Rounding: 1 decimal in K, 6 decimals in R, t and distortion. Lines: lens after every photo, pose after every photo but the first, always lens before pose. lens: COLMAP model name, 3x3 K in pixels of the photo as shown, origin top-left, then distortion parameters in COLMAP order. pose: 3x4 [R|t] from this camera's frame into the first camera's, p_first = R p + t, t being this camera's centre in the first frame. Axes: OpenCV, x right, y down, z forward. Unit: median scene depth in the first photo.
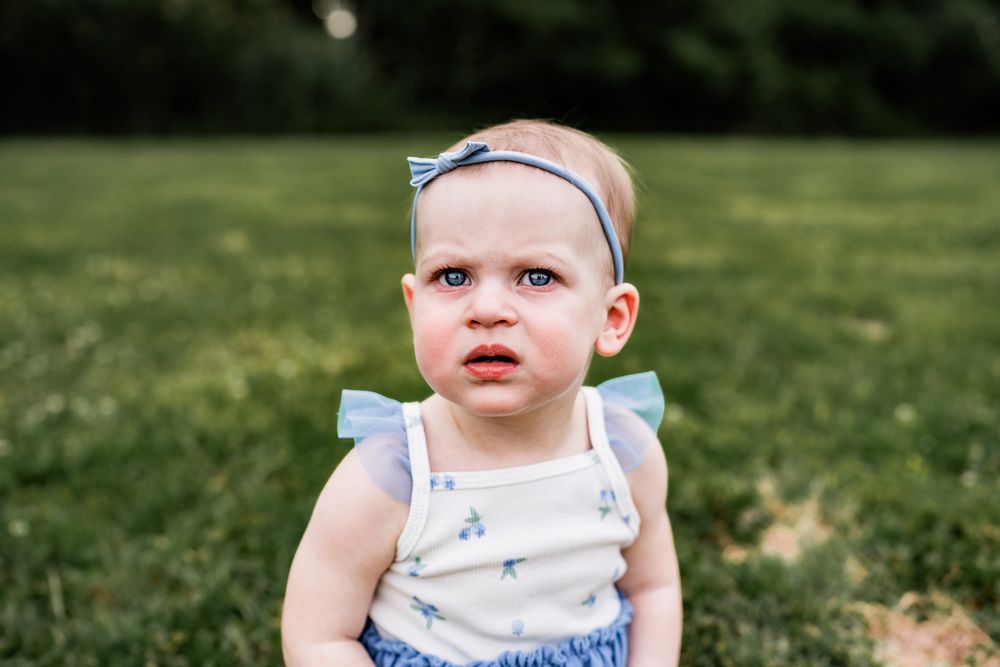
lens RADIAL K [[1007.1, 0, 532.8], [0, 1007.1, 314.2], [0, 0, 1]] dist [-0.059066, 0.179387]
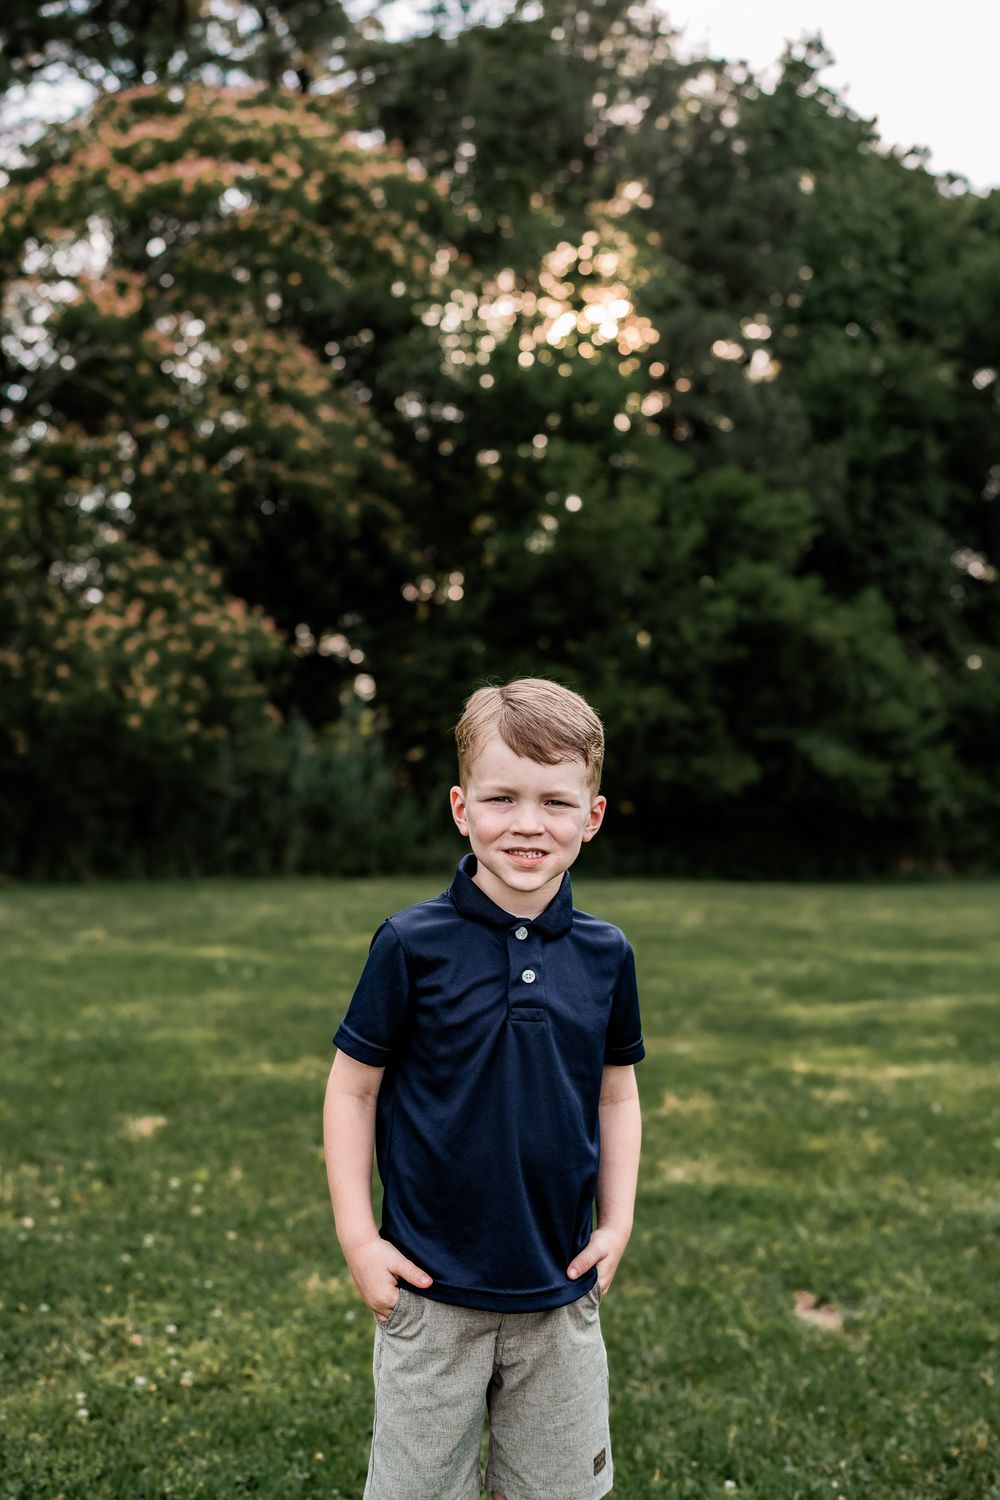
lens RADIAL K [[1460.2, 0, 500.0], [0, 1460.2, 750.0], [0, 0, 1]] dist [-0.076115, 0.242703]
pose [[0.995850, 0.004788, -0.090878, 0.282248], [-0.025949, 0.972099, -0.233132, -0.286023], [0.087226, 0.234523, 0.968189, -0.637976]]
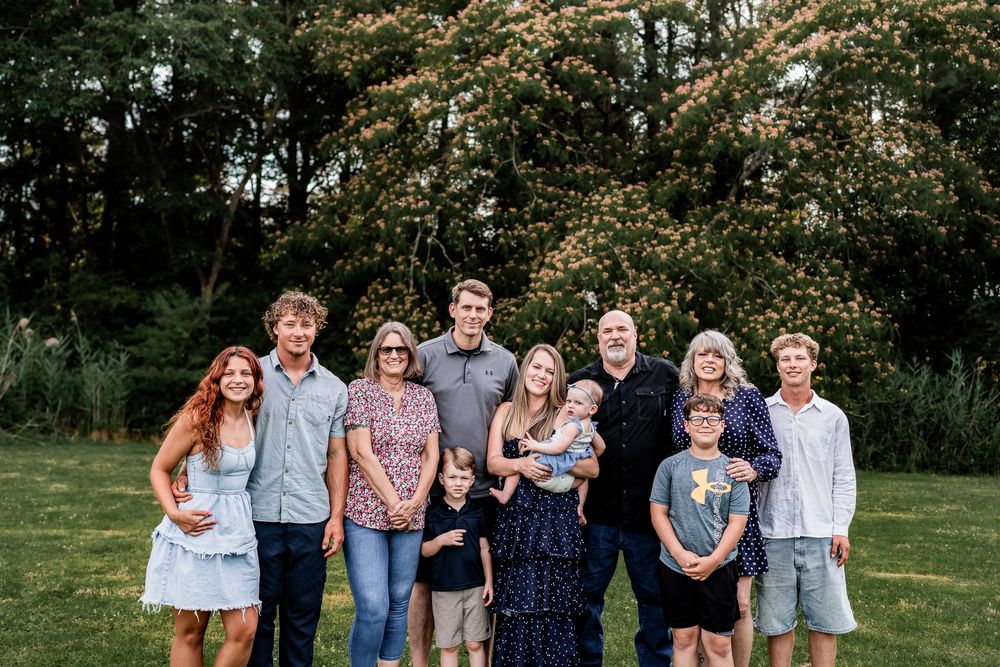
lens RADIAL K [[1007.1, 0, 532.8], [0, 1007.1, 314.2], [0, 0, 1]] dist [-0.059066, 0.179387]
pose [[0.779689, -0.038569, -0.624978, 2.241163], [-0.143148, 0.960691, -0.237871, -0.226075], [0.609585, 0.274929, 0.743518, -2.111556]]
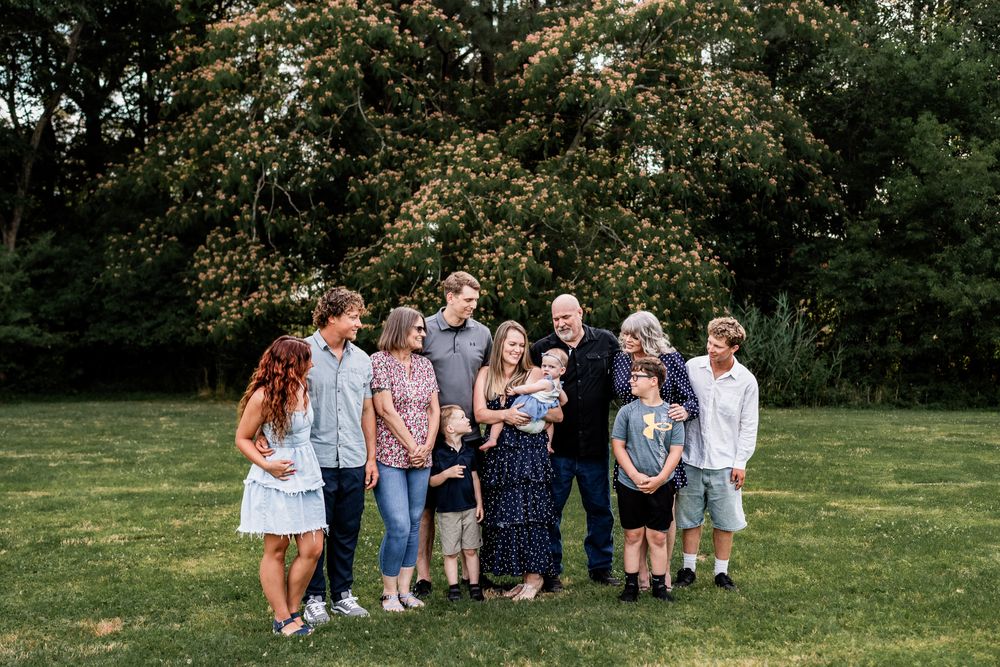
lens RADIAL K [[1064.6, 0, 568.9], [0, 1064.6, 374.4], [0, 0, 1]] dist [-0.056210, 0.164163]
pose [[0.893656, 0.009403, -0.448653, 2.430743], [-0.084939, 0.985252, -0.148537, -0.037932], [0.440640, 0.170849, 0.881276, -3.542555]]
